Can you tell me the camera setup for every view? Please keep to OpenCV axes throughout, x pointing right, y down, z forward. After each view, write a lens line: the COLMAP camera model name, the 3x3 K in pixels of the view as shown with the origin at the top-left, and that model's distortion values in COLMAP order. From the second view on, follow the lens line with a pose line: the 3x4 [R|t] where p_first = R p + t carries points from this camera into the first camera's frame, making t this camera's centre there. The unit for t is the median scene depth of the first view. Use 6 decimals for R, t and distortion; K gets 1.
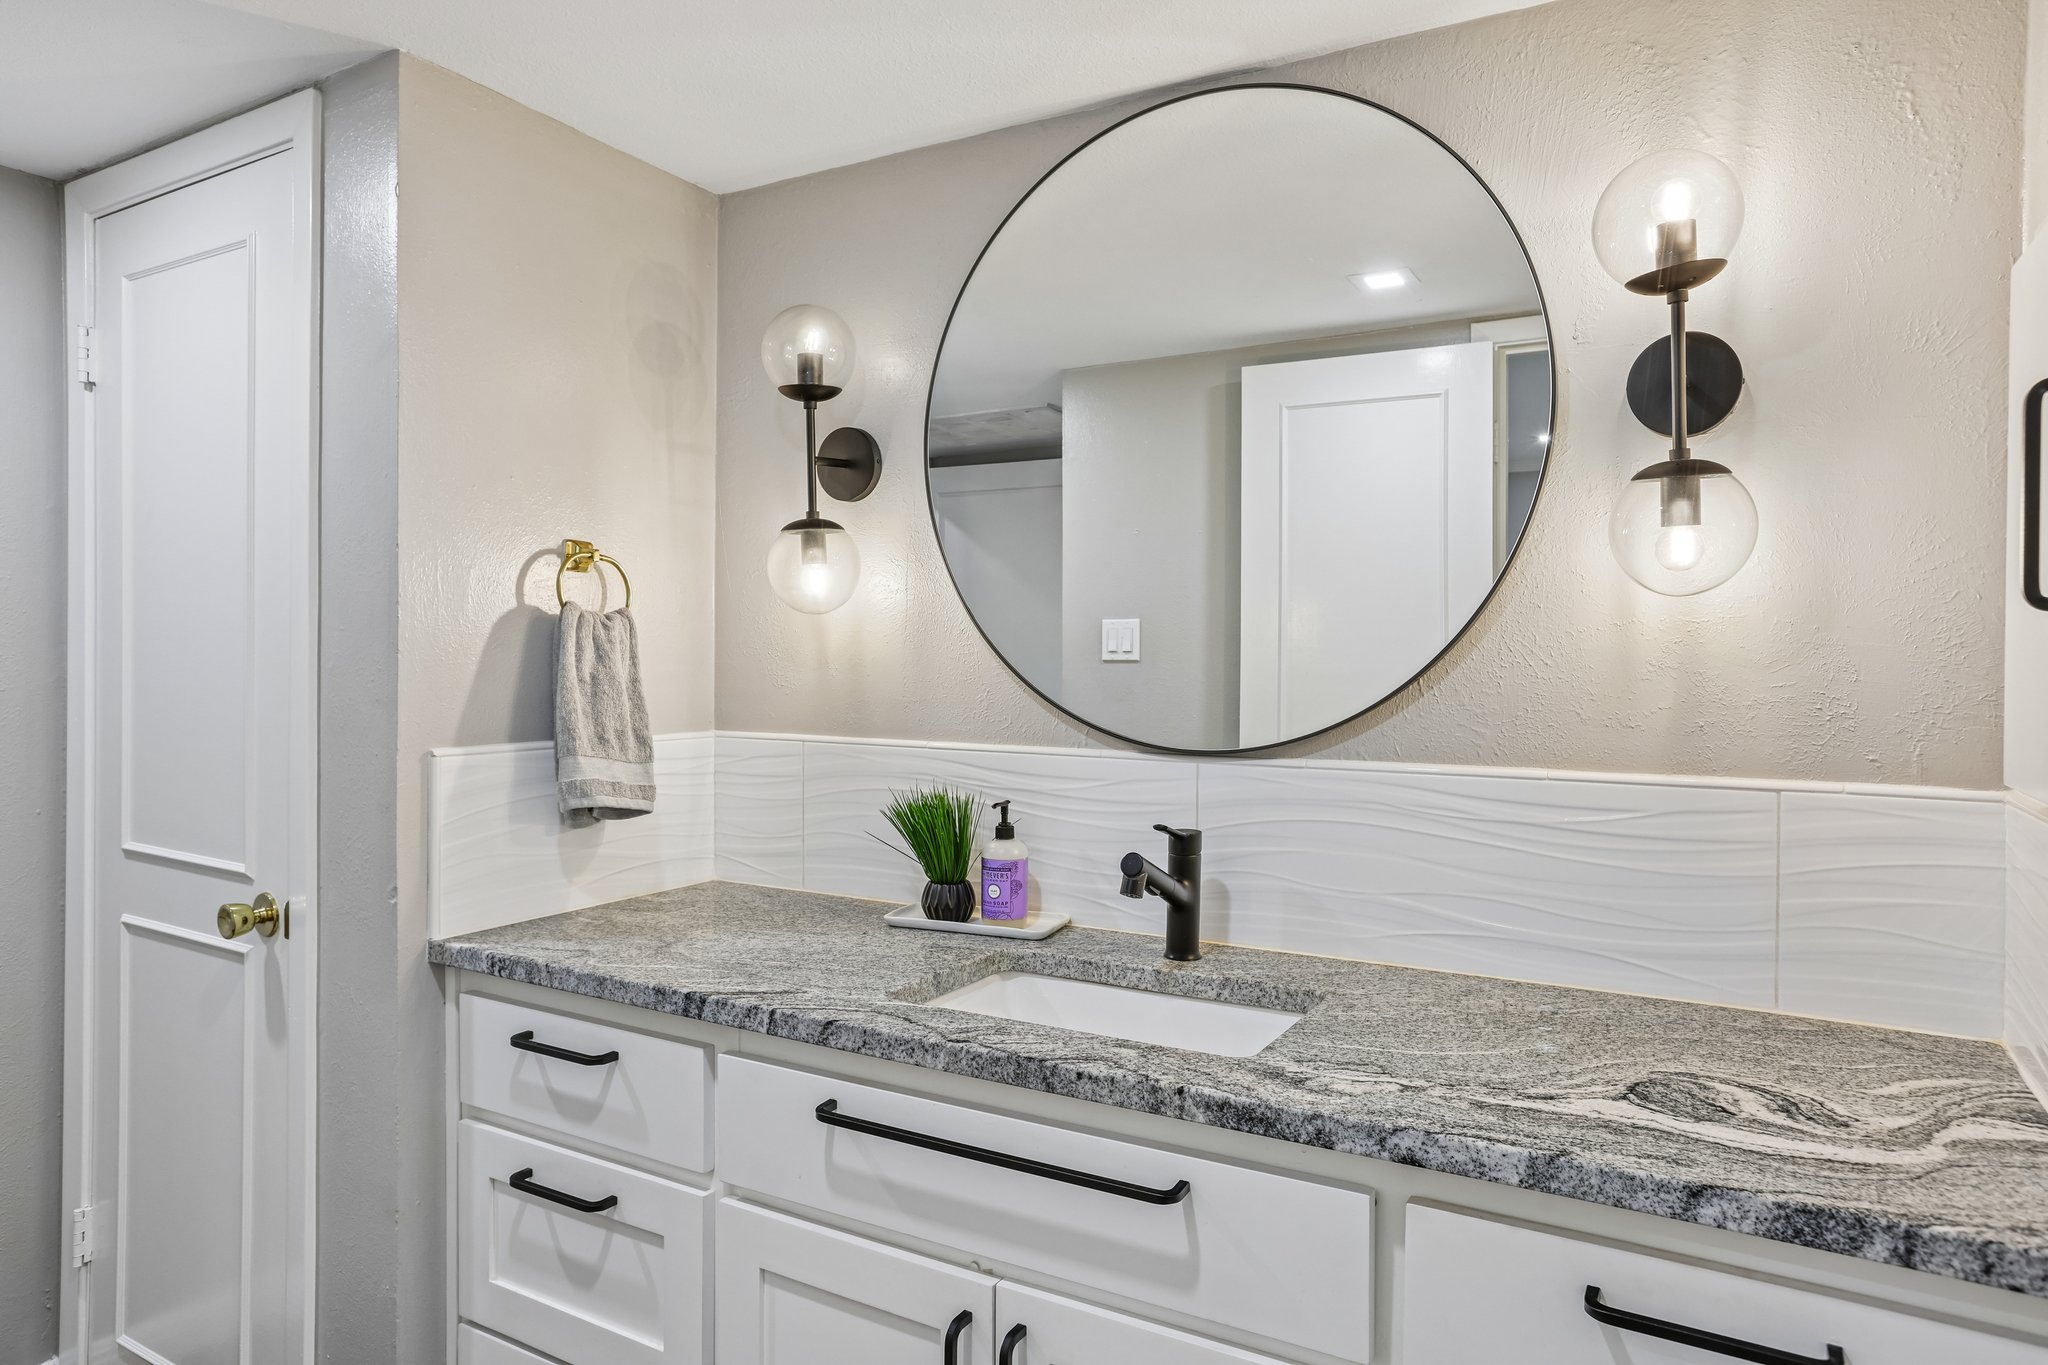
lens RADIAL K [[1176.3, 0, 1023.9], [0, 1176.3, 684.7], [0, 0, 1]] dist [-0.036259, -0.000720]
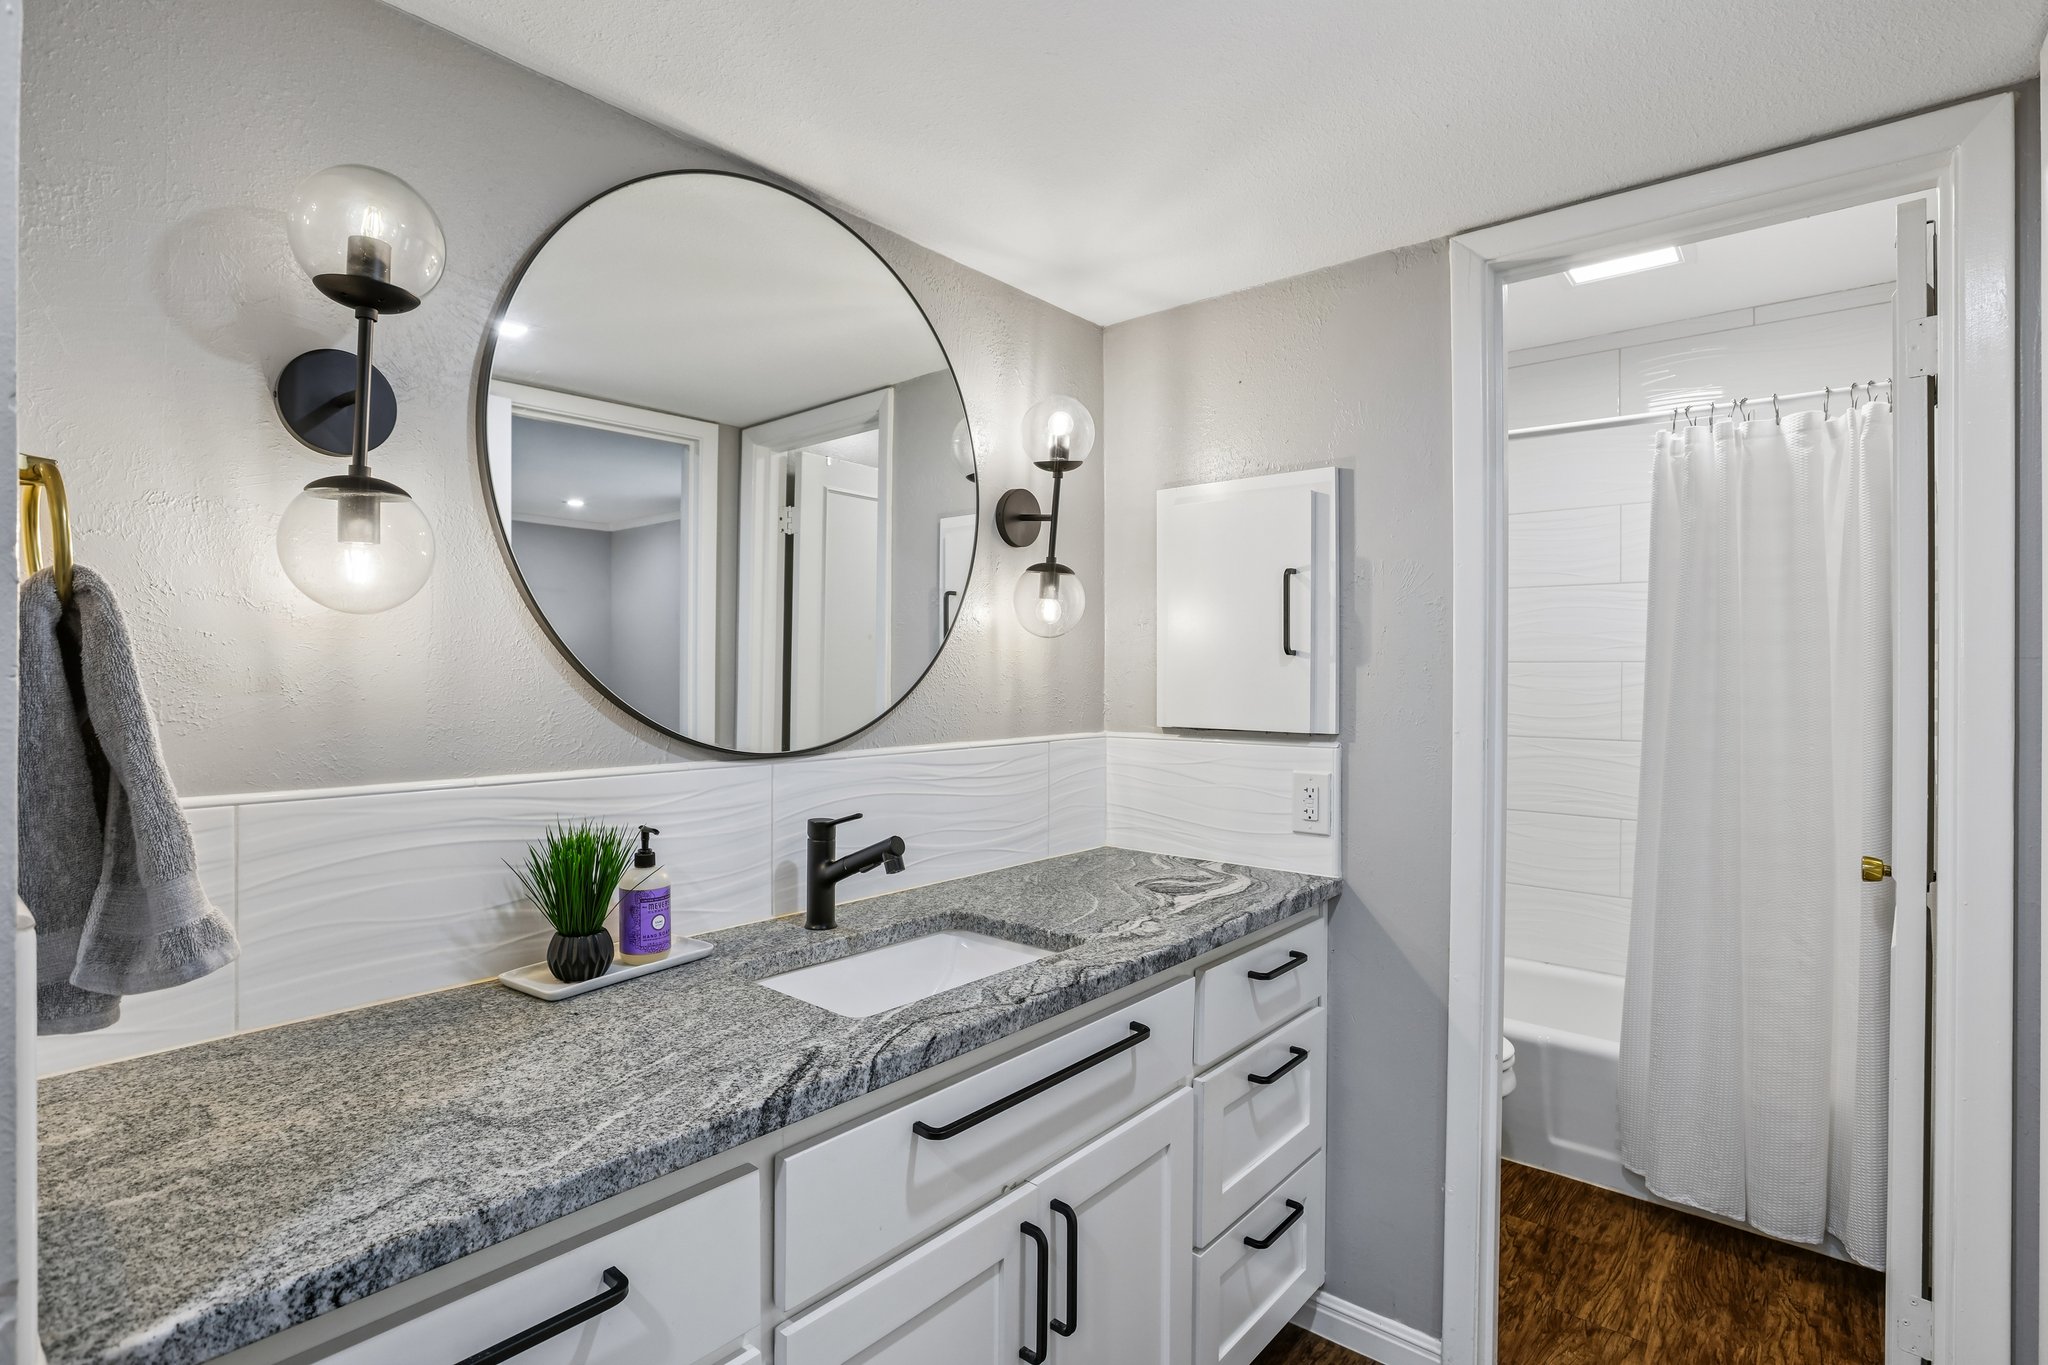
lens RADIAL K [[982.9, 0, 1025.1], [0, 982.9, 665.9], [0, 0, 1]] dist [-0.019273, -0.000439]
pose [[0.207708, -0.008356, 0.978155, -0.937735], [0.008556, 0.999941, 0.006725, -0.042405], [-0.978153, 0.006973, 0.207767, 0.708158]]
